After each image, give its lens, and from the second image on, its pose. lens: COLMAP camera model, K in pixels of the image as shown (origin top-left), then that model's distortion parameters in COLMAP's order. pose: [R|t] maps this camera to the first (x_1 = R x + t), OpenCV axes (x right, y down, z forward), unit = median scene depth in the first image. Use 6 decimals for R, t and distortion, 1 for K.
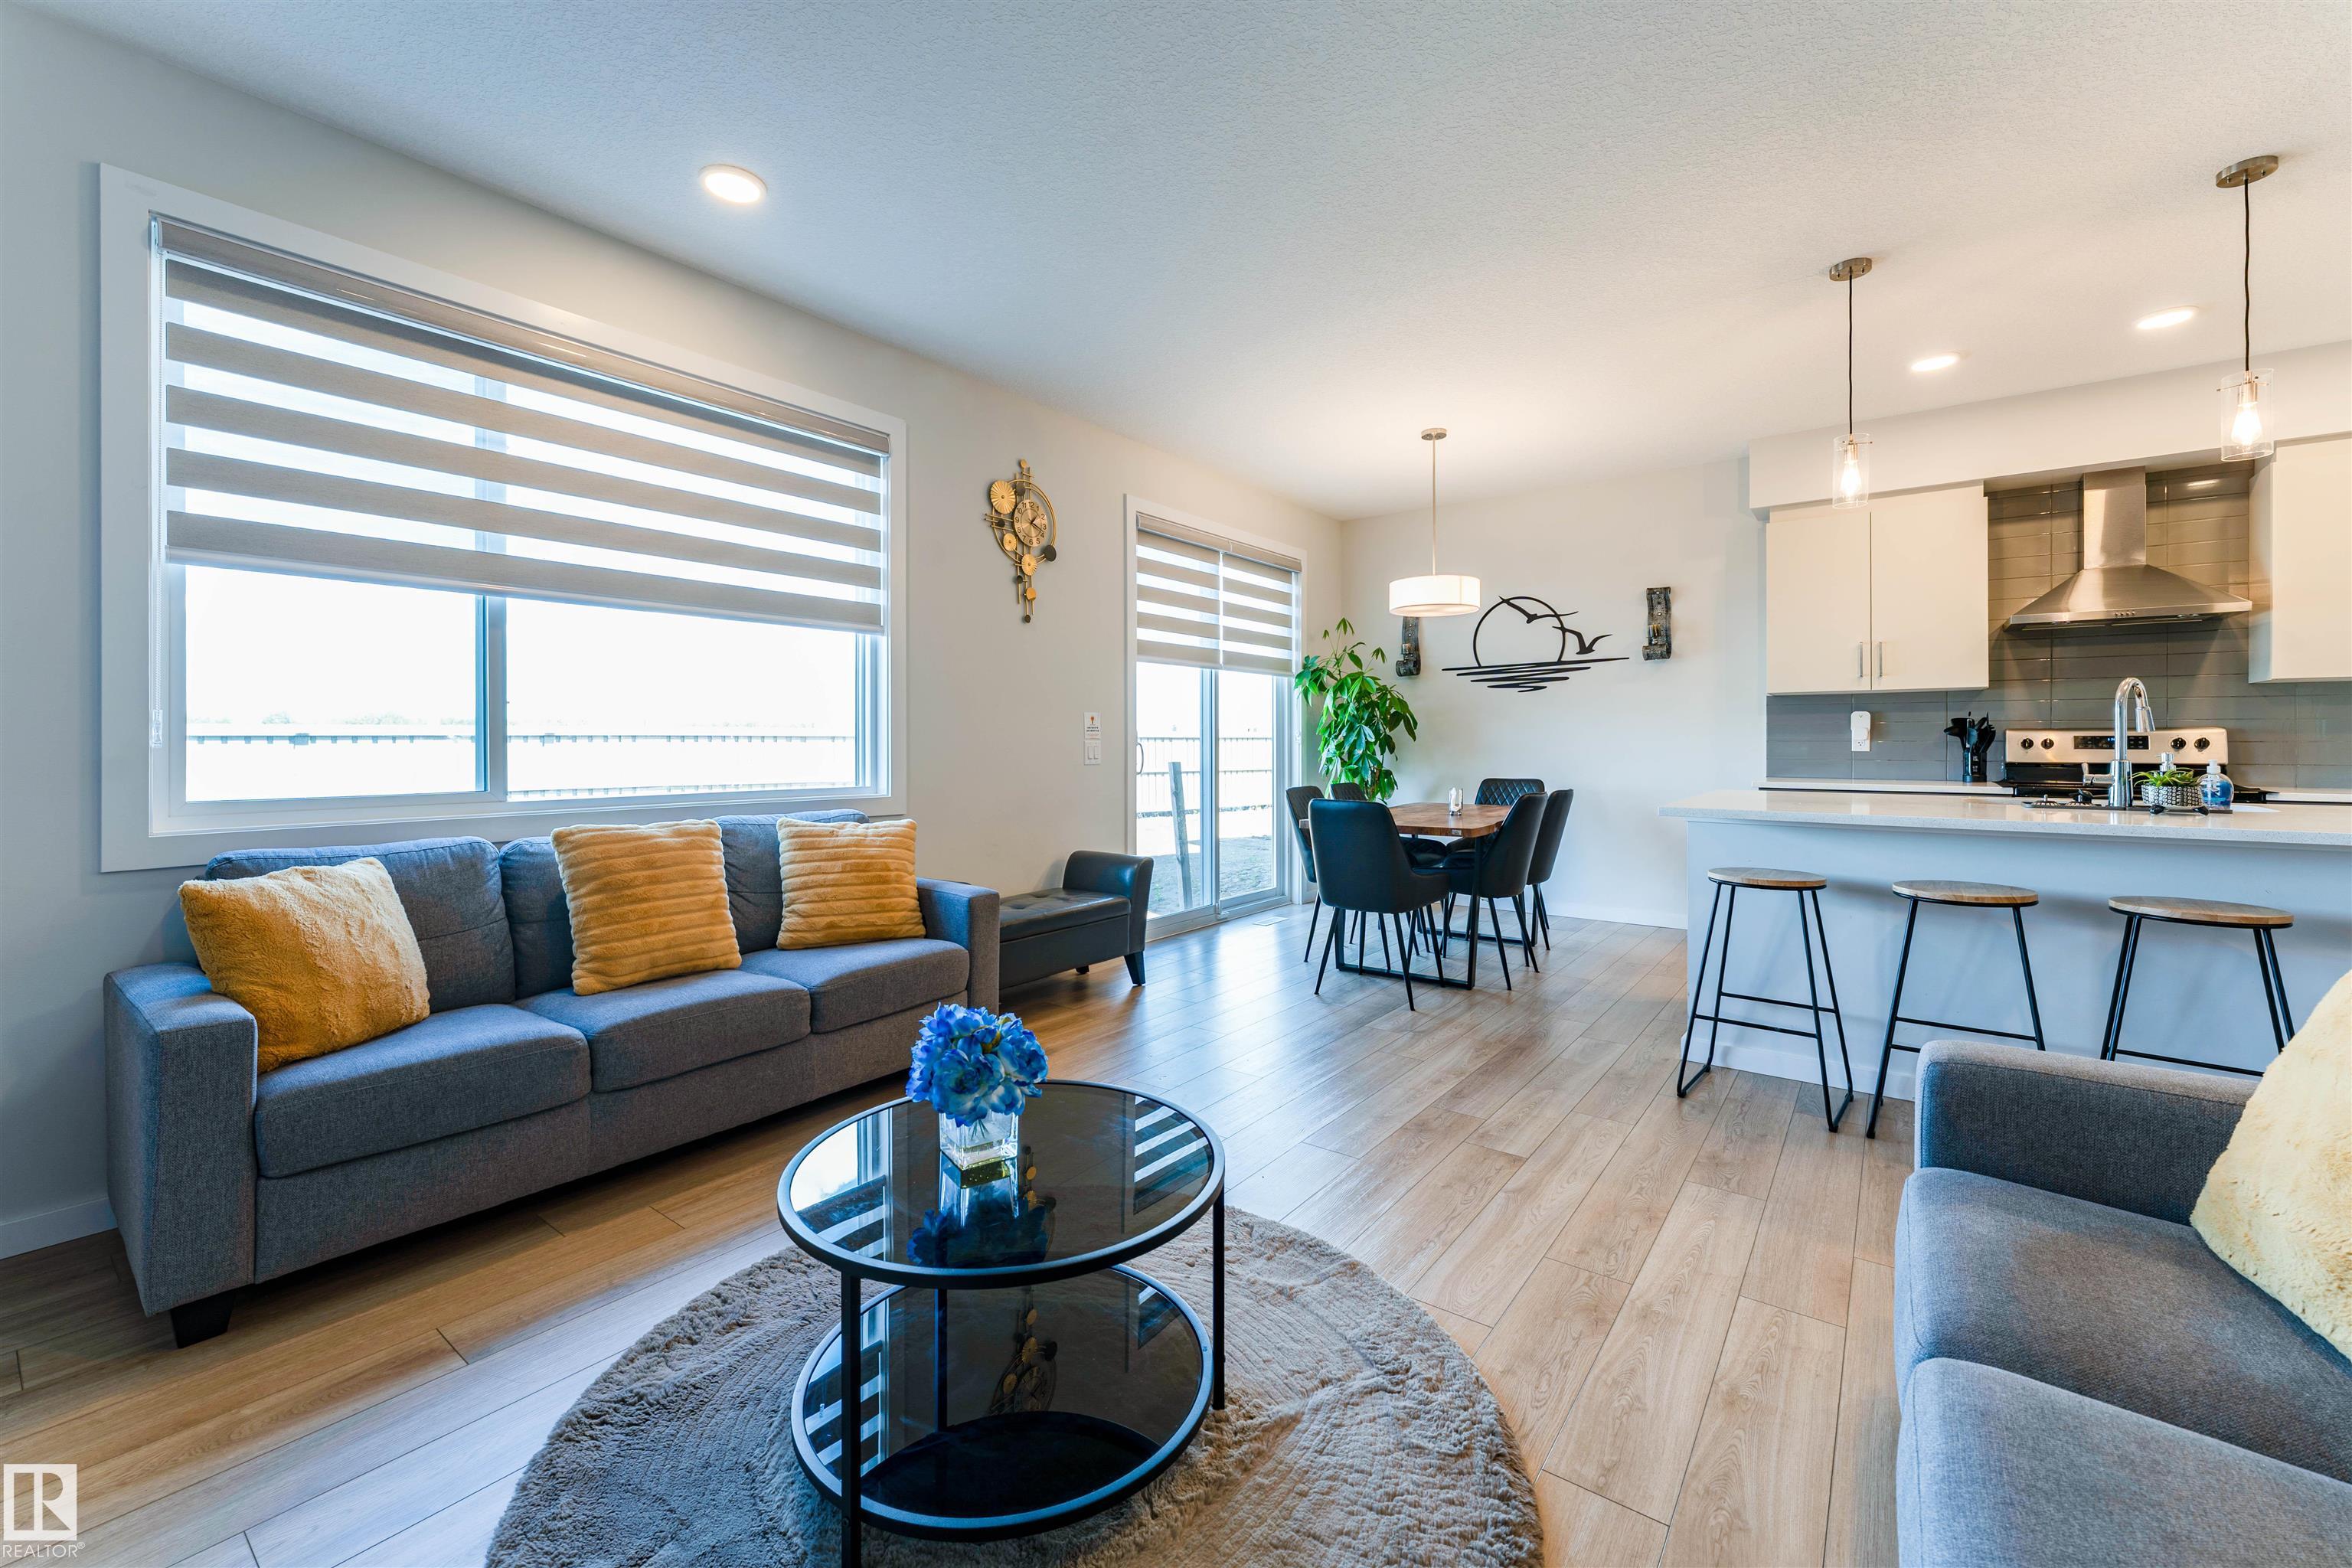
lens RADIAL K [[948.1, 0, 1180.7], [0, 948.1, 744.4], [0, 0, 1]] dist [-0.000903, -0.000729]
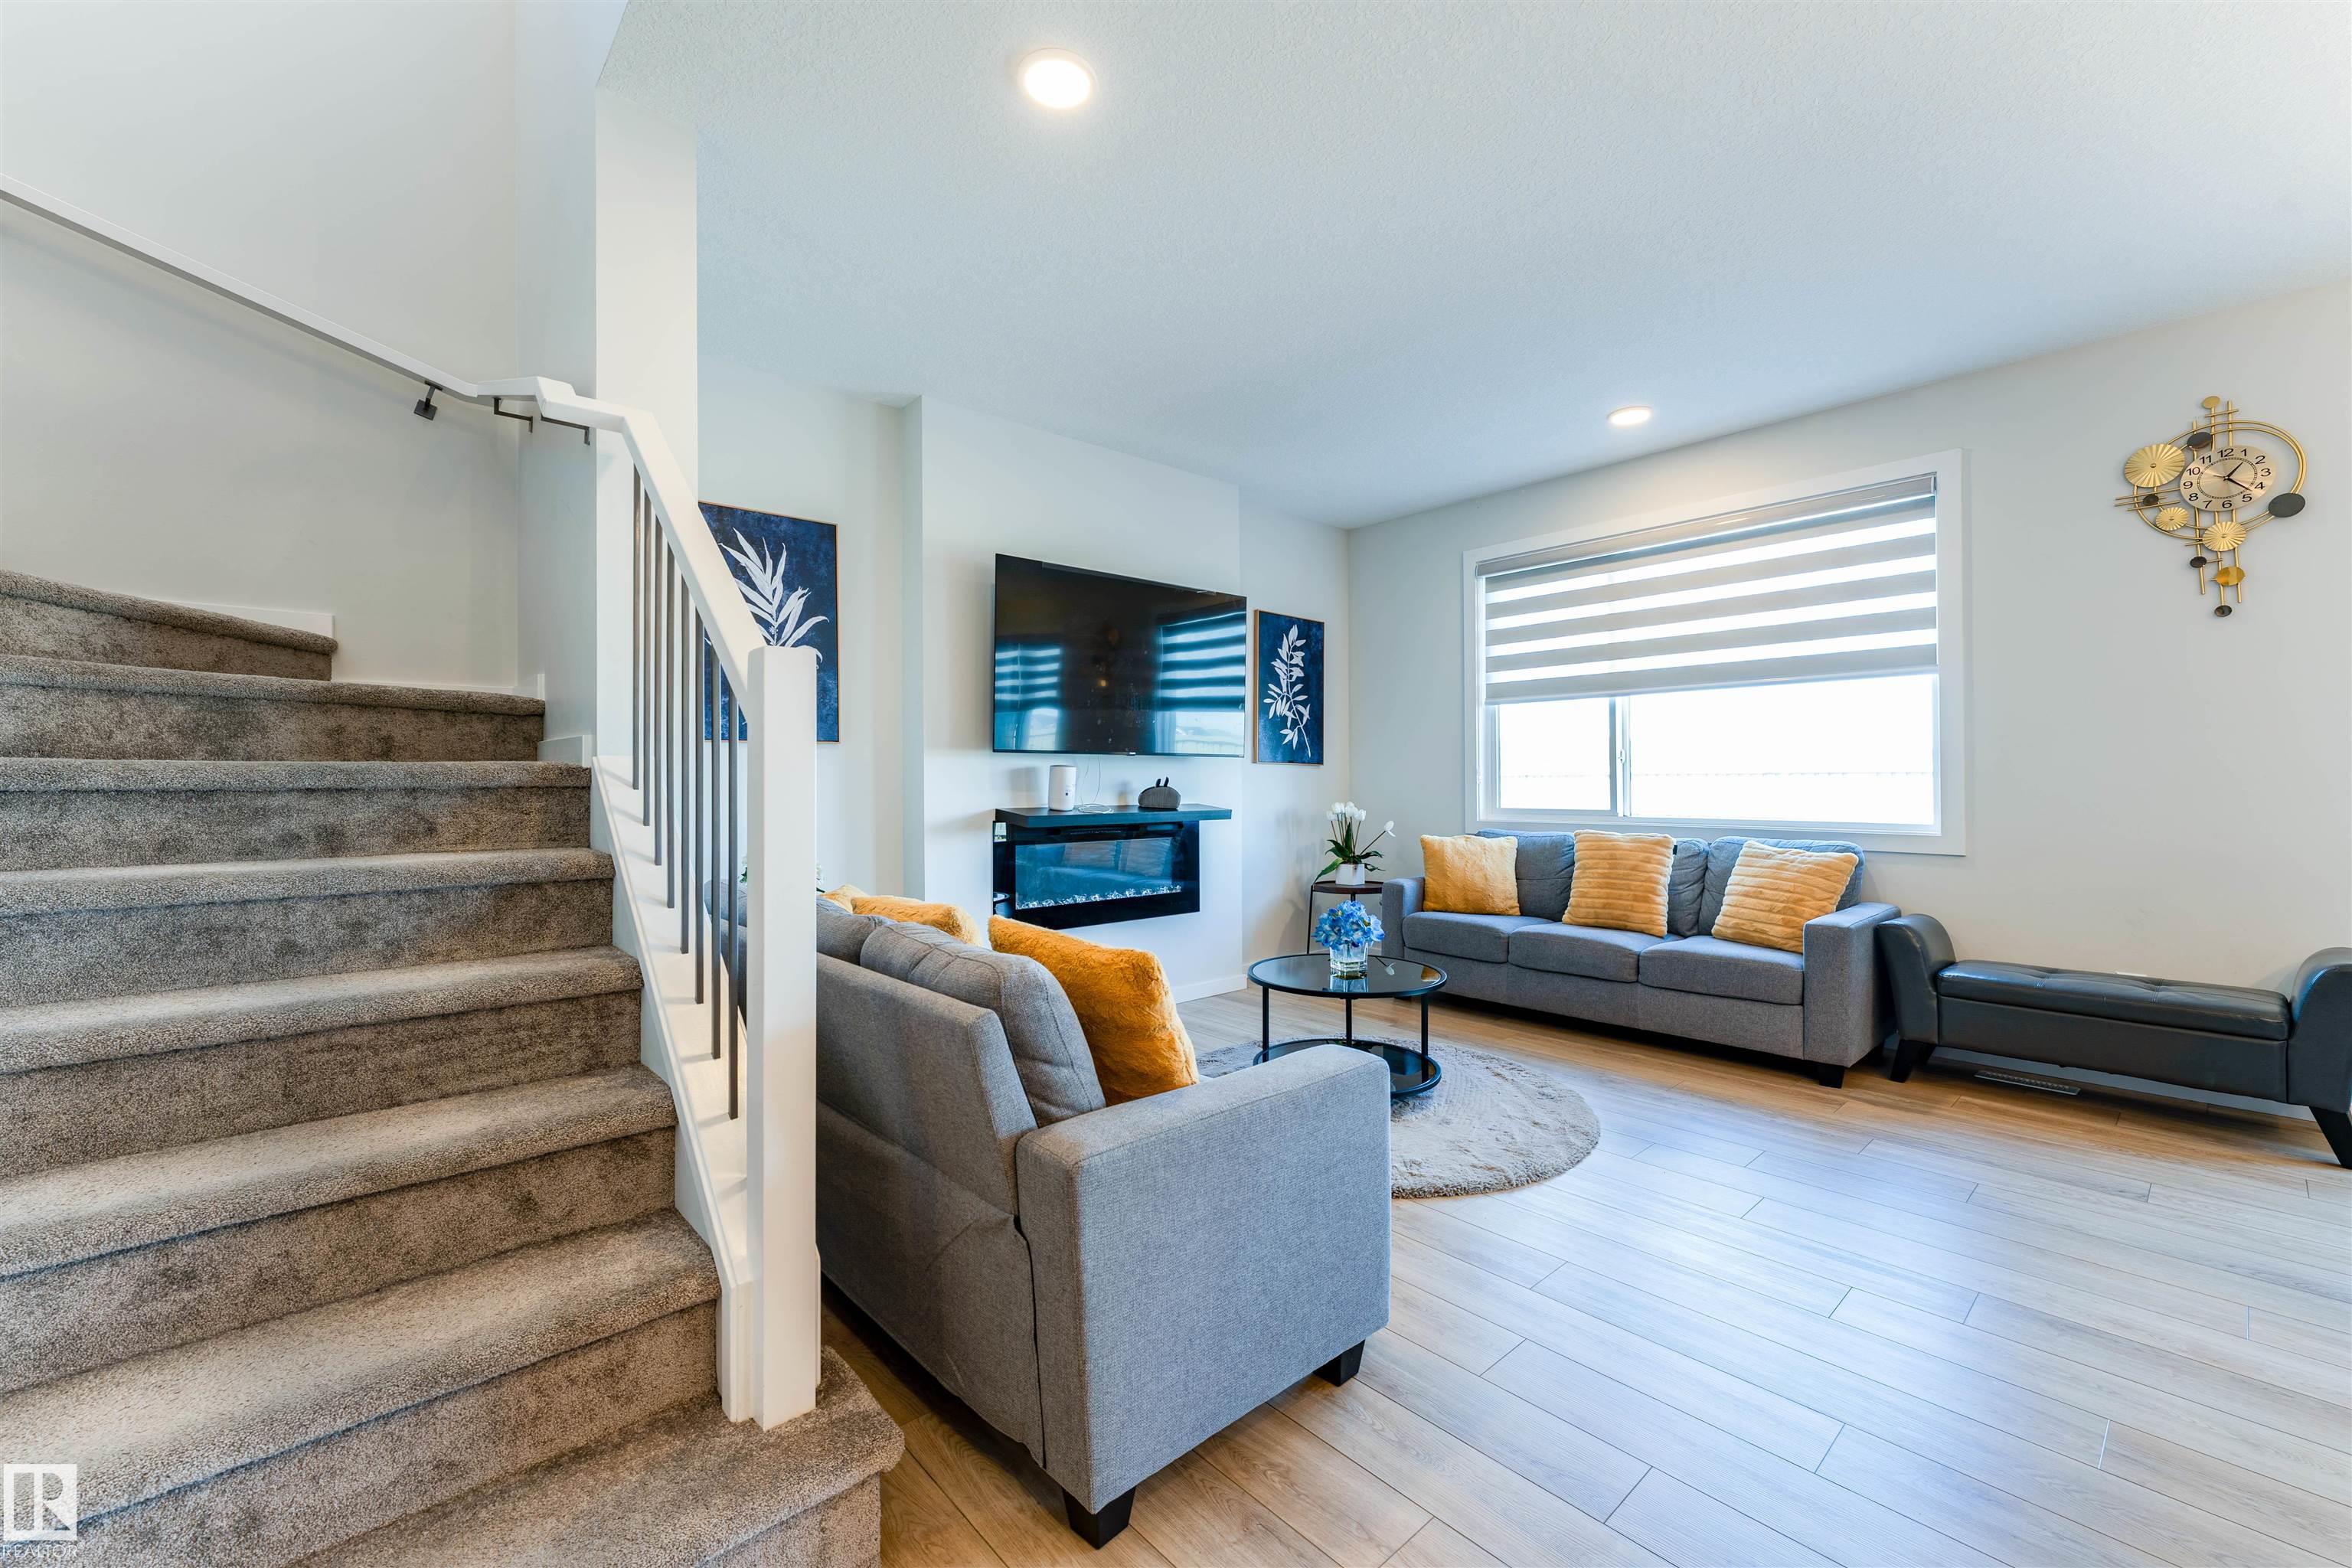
lens RADIAL K [[948.1, 0, 1175.6], [0, 948.1, 779.1], [0, 0, 1]] dist [-0.000903, -0.000729]
pose [[-0.194387, -0.000030, -0.980925, 0.712183], [0.002170, 0.999998, -0.000461, -0.005408], [0.980922, -0.002218, -0.194387, 0.357403]]
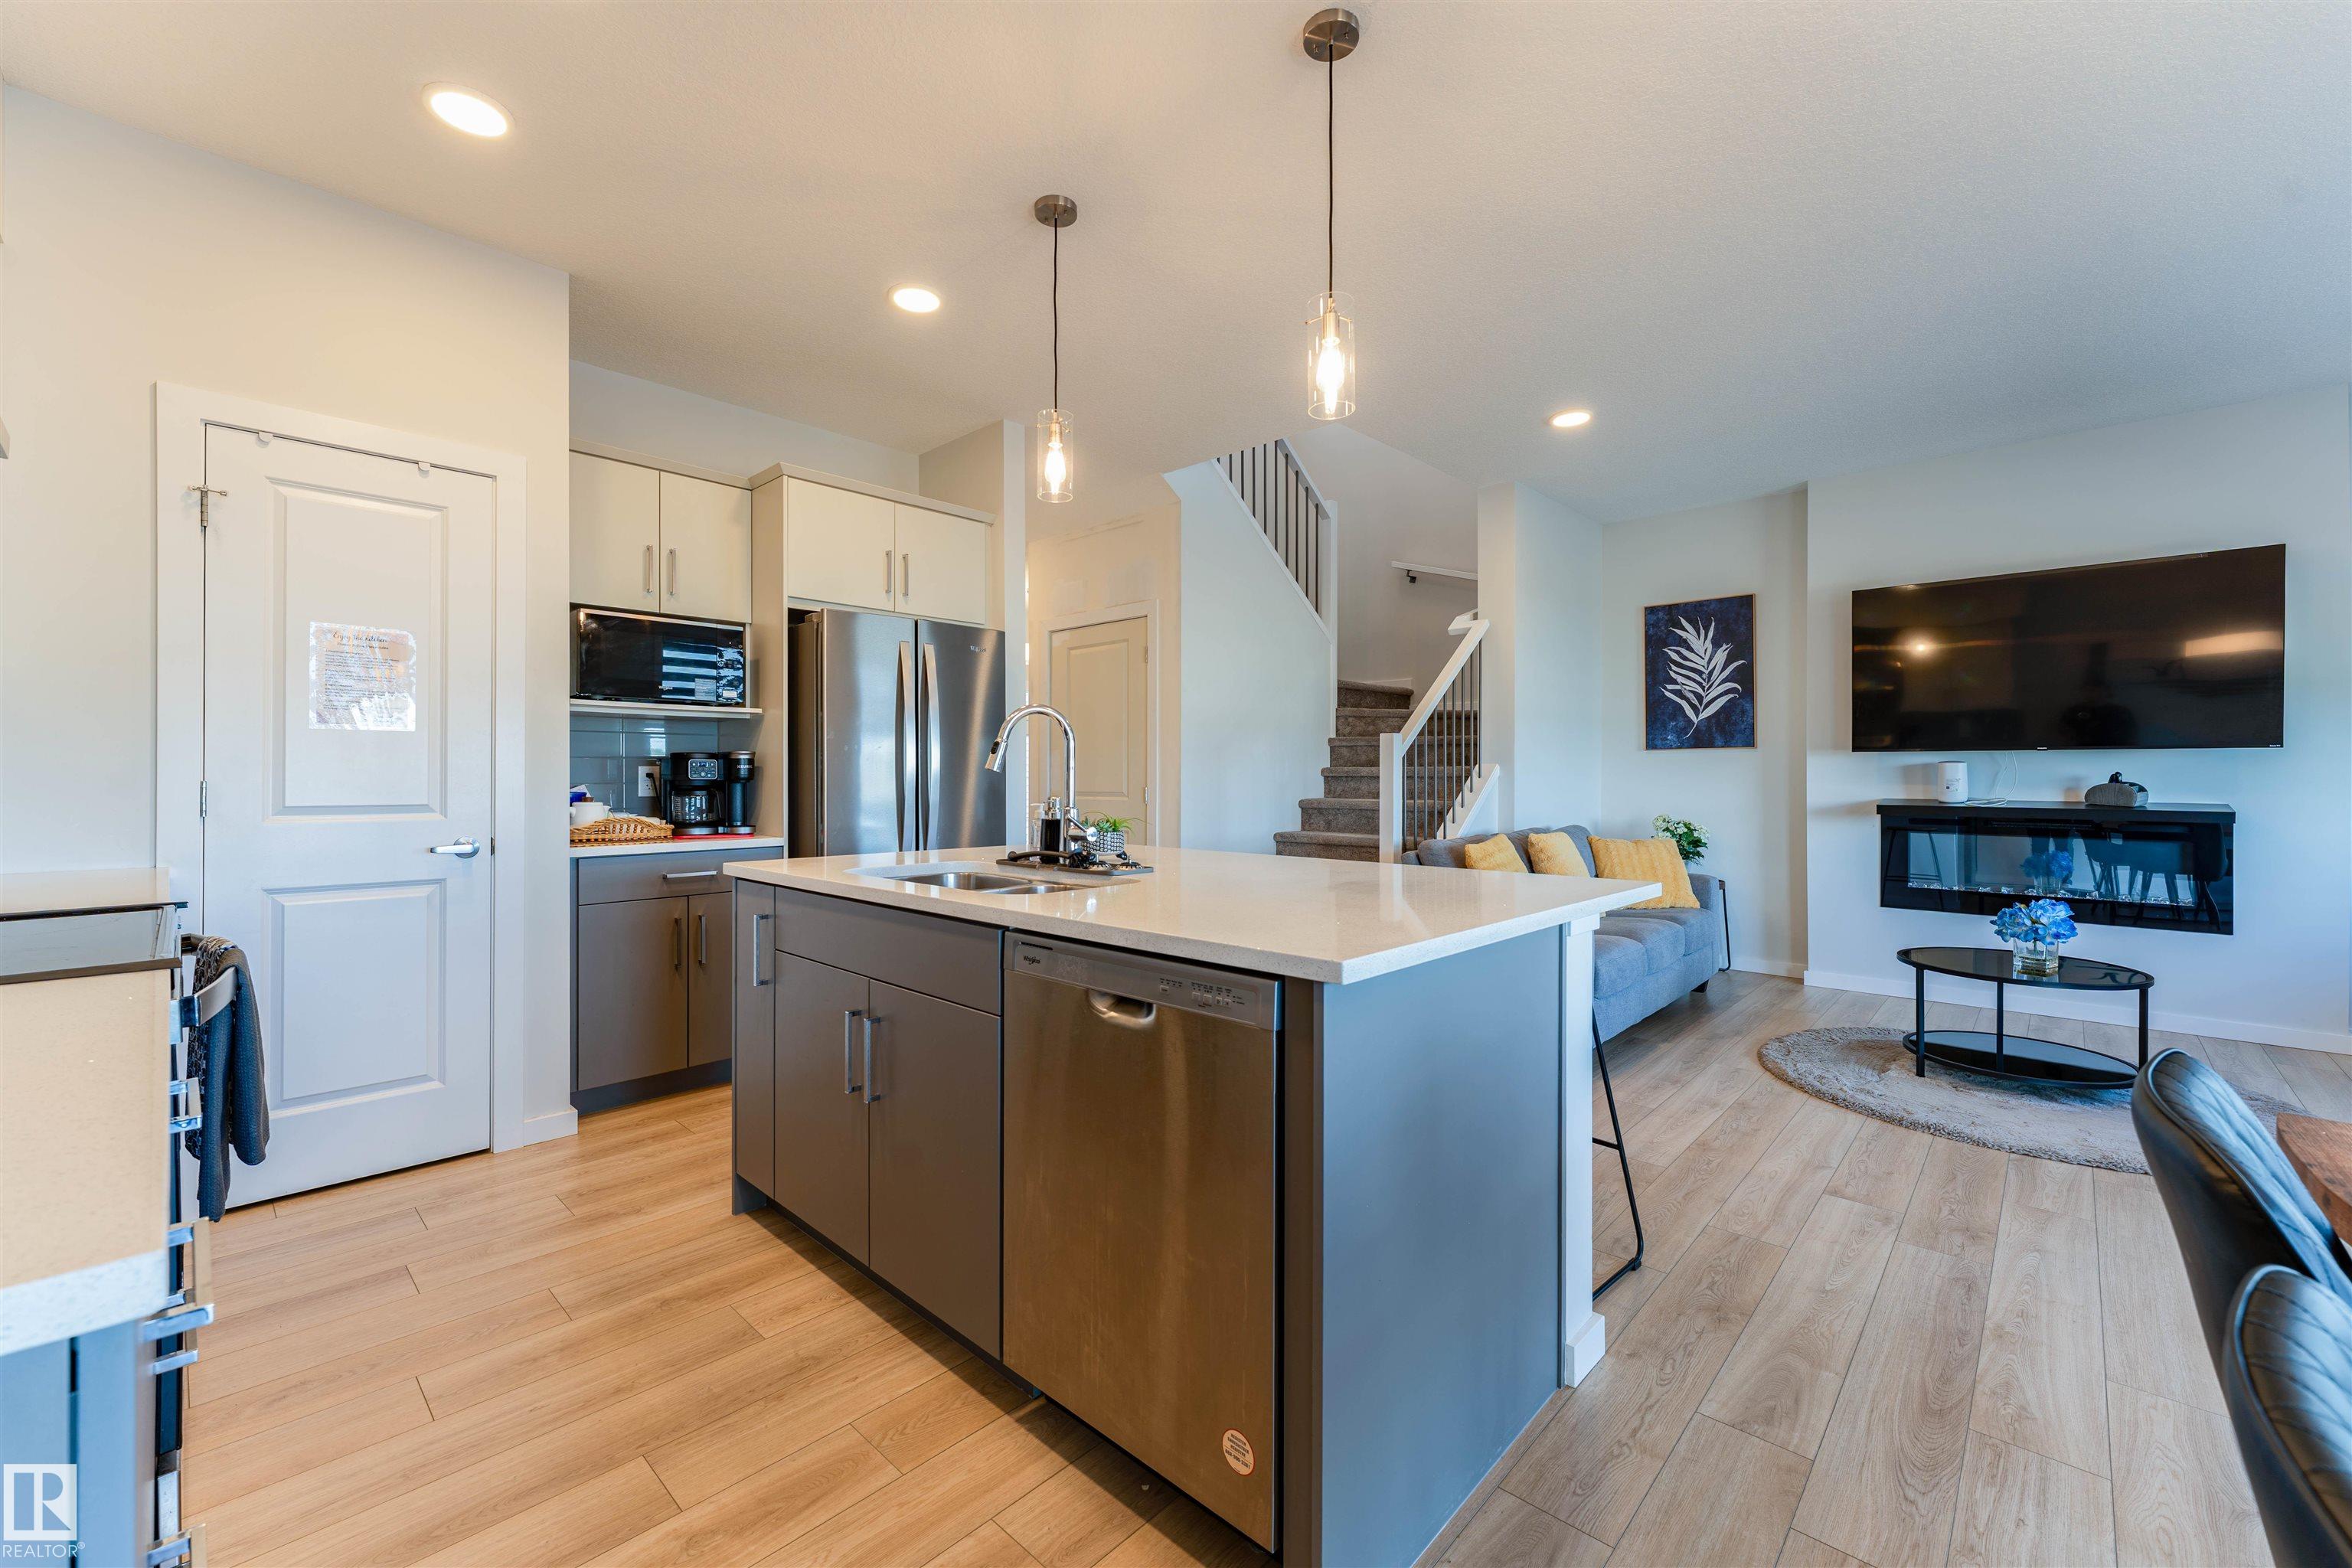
lens RADIAL K [[948.1, 0, 1159.3], [0, 948.1, 781.2], [0, 0, 1]] dist [-0.000903, -0.000729]
pose [[-0.993205, -0.000282, 0.116373, 0.549287], [0.001086, 0.999931, 0.011695, -0.010697], [-0.116369, 0.011742, -0.993137, 1.199709]]
